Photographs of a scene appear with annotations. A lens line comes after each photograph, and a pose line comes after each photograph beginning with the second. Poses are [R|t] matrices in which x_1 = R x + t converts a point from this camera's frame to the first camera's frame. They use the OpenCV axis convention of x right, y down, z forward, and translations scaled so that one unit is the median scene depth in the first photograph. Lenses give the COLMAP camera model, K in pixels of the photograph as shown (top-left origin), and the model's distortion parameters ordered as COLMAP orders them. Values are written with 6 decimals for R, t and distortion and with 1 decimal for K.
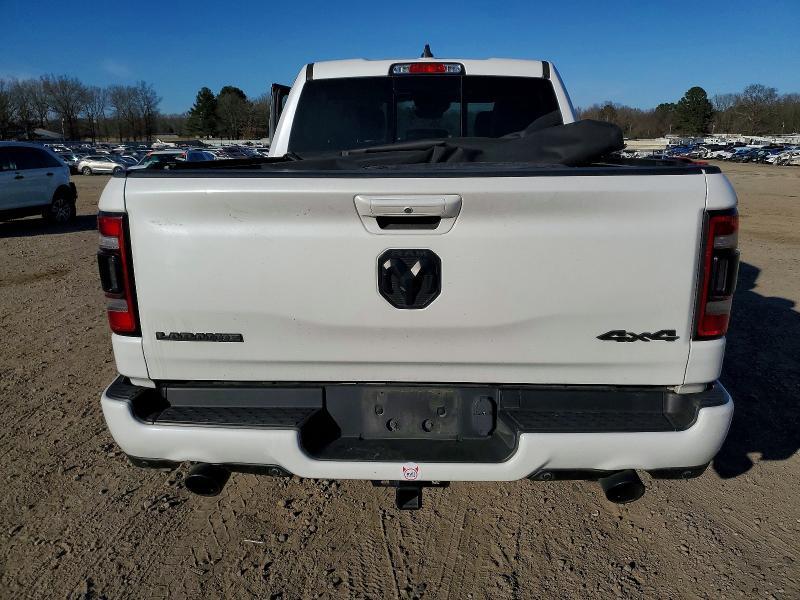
lens RADIAL K [[616.7, 0, 400.0], [0, 616.7, 300.0], [0, 0, 1]] dist [0.006831, -0.005943]
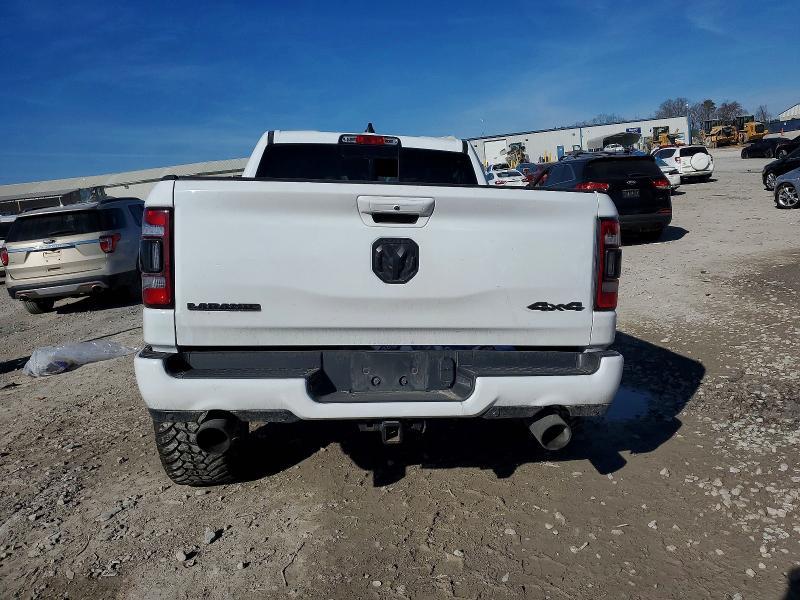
lens RADIAL K [[619.1, 0, 400.0], [0, 619.1, 300.0], [0, 0, 1]] dist [0.076432, 0.002449]
pose [[0.986369, 0.014775, 0.163881, -0.190075], [0.011180, 0.987641, -0.156332, 0.256639], [-0.164166, 0.156033, 0.974014, -0.309084]]
